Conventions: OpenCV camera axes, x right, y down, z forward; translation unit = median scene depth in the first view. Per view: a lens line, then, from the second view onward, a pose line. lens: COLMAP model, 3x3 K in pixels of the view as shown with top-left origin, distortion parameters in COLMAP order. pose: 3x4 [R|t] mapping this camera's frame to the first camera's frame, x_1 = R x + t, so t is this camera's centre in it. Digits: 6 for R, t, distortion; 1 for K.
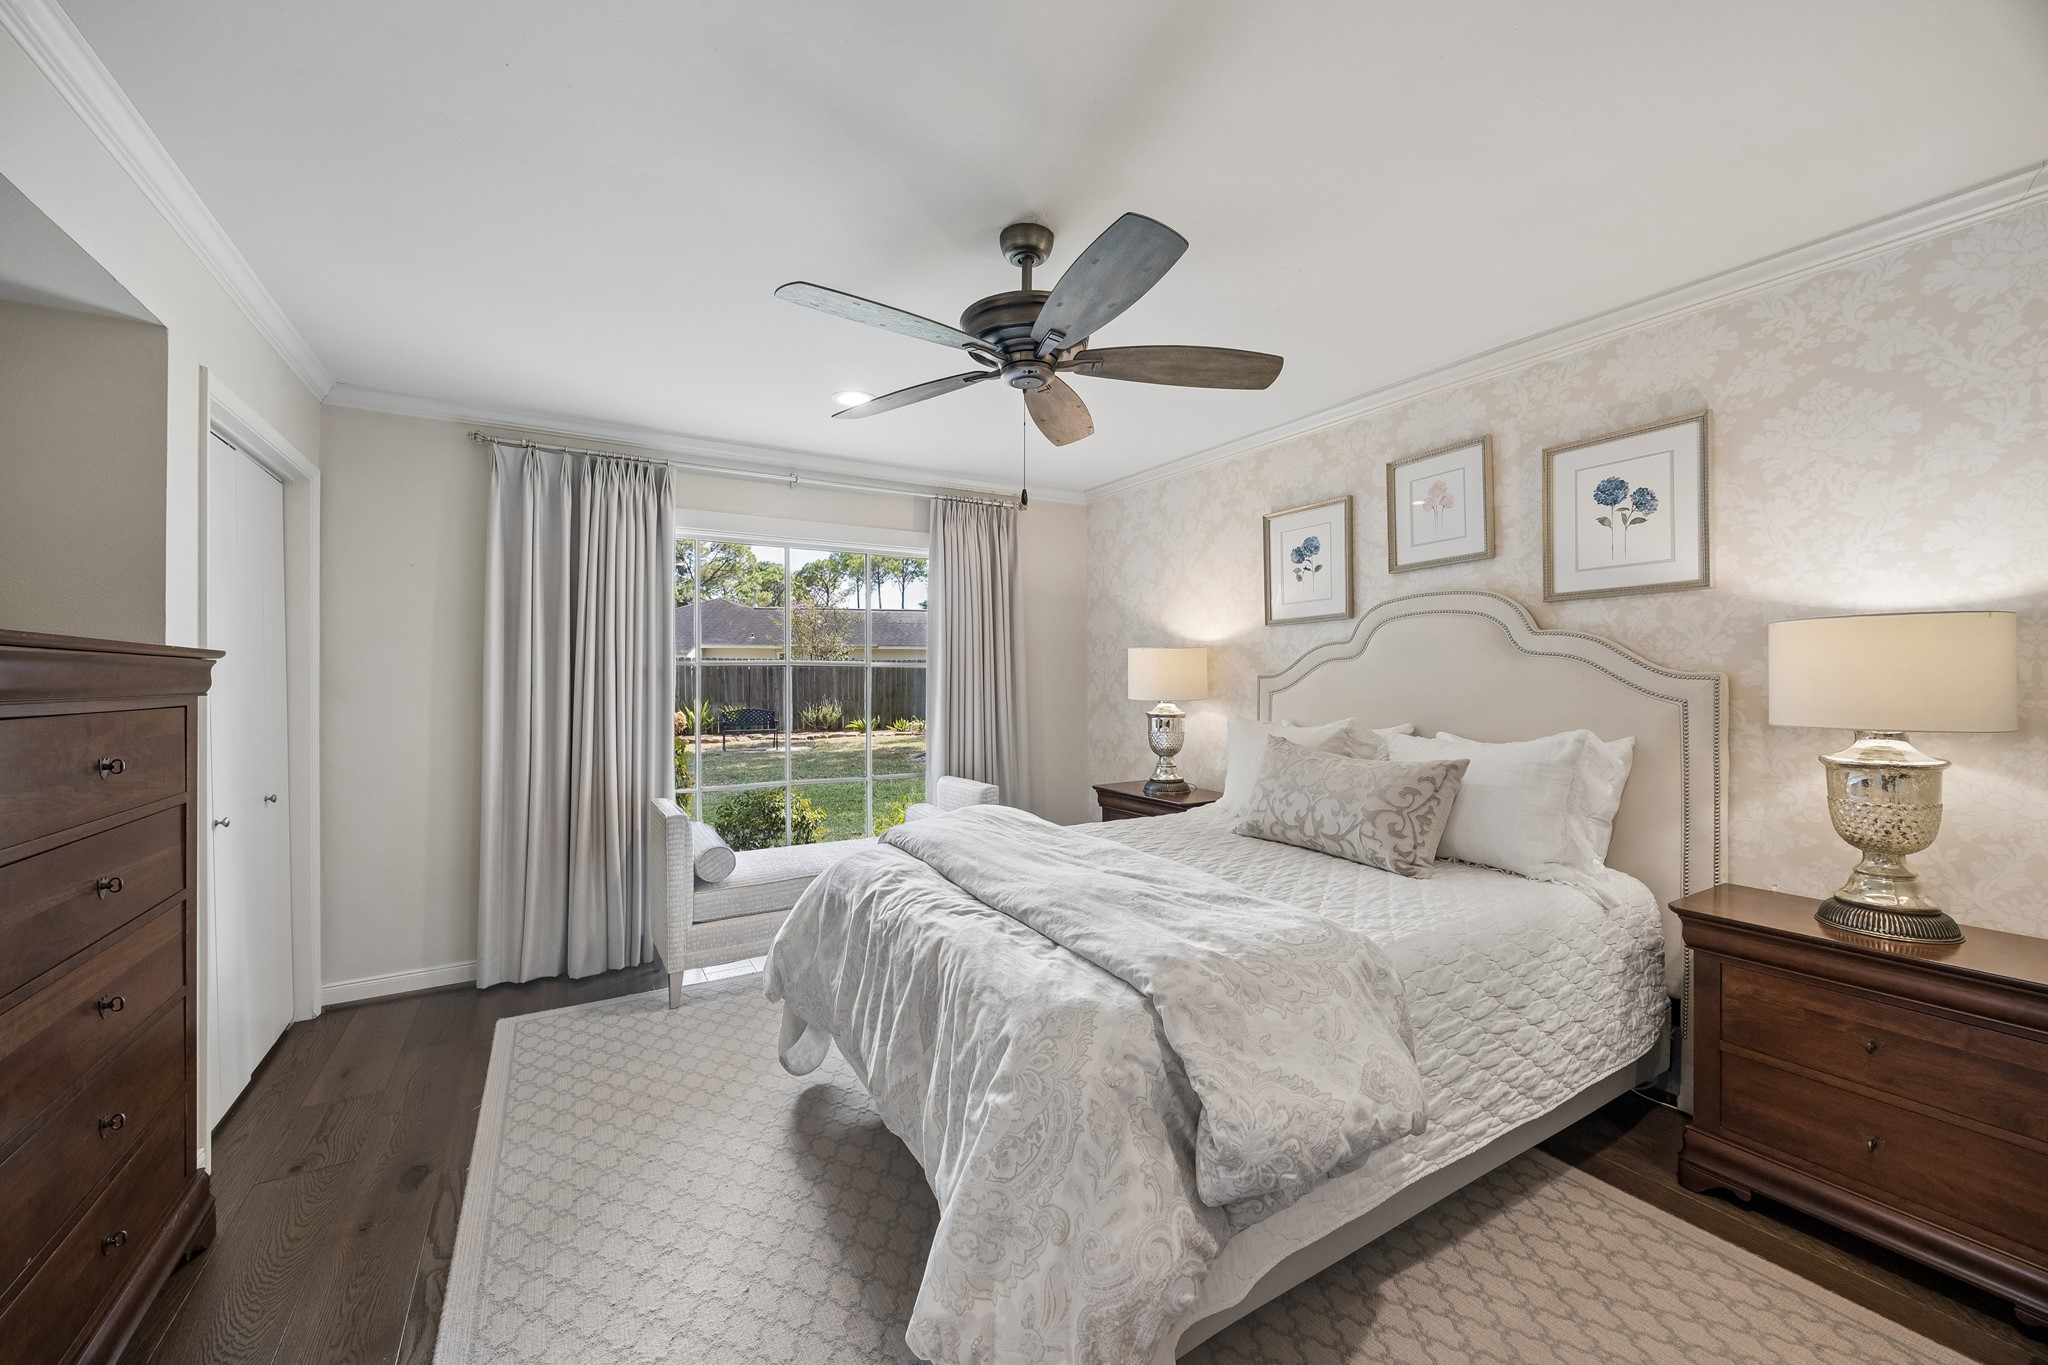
lens RADIAL K [[788.0, 0, 1029.6], [0, 788.0, 671.1], [0, 0, 1]] dist [-0.000562, 0.000018]
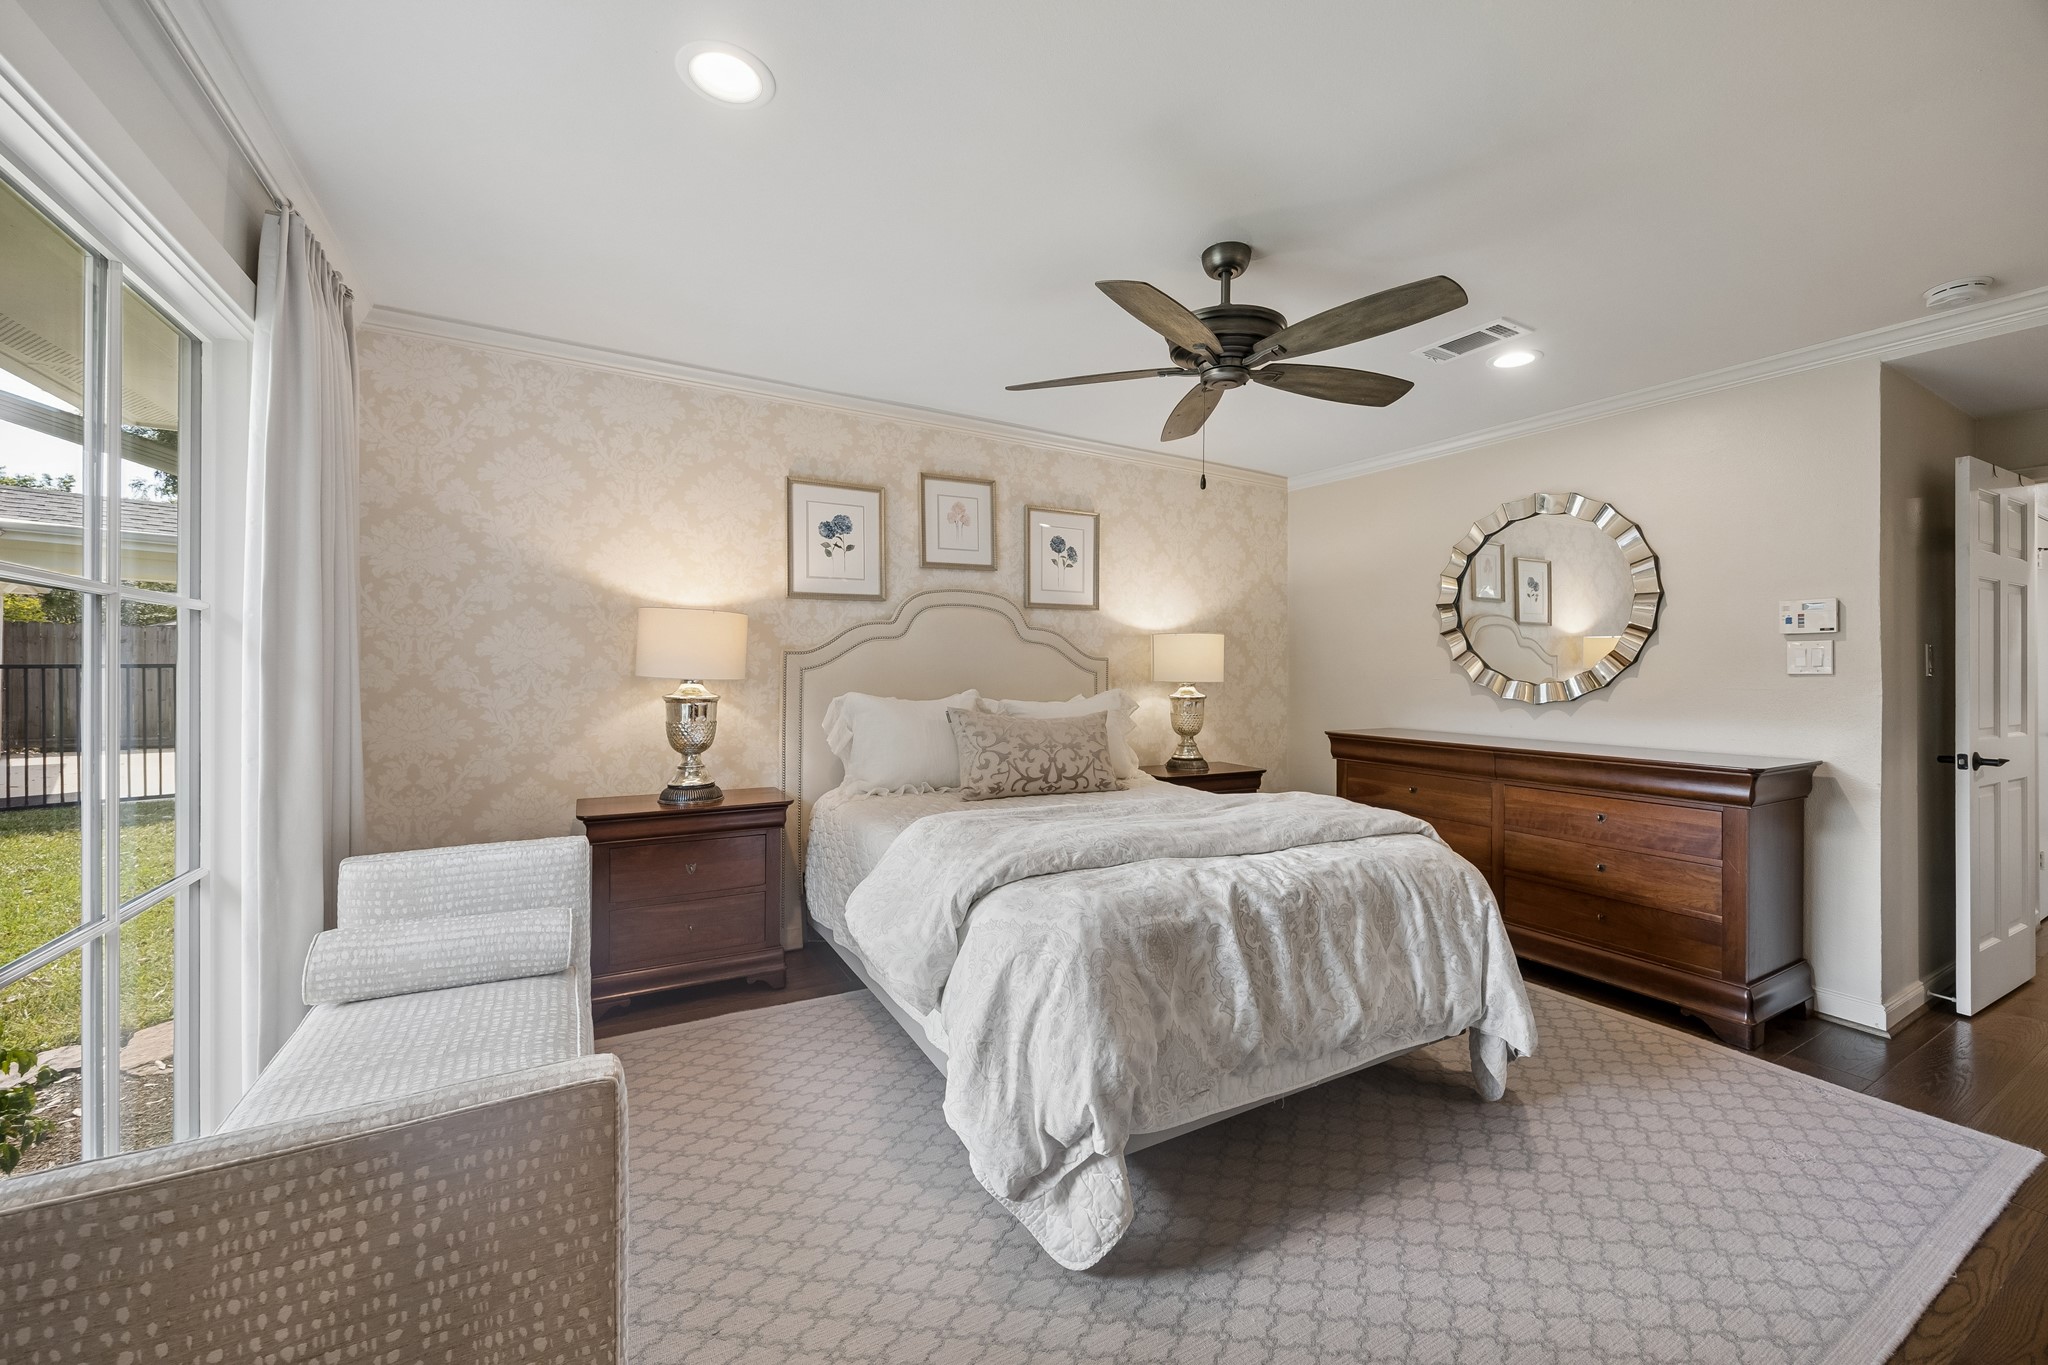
lens RADIAL K [[792.1, 0, 1029.2], [0, 792.1, 689.5], [0, 0, 1]] dist [-0.000764, -0.000011]
pose [[0.026435, 0.001770, 0.999649, -0.718108], [-0.002707, 0.999995, -0.001699, 0.059713], [-0.999647, -0.002661, 0.026440, 0.812920]]
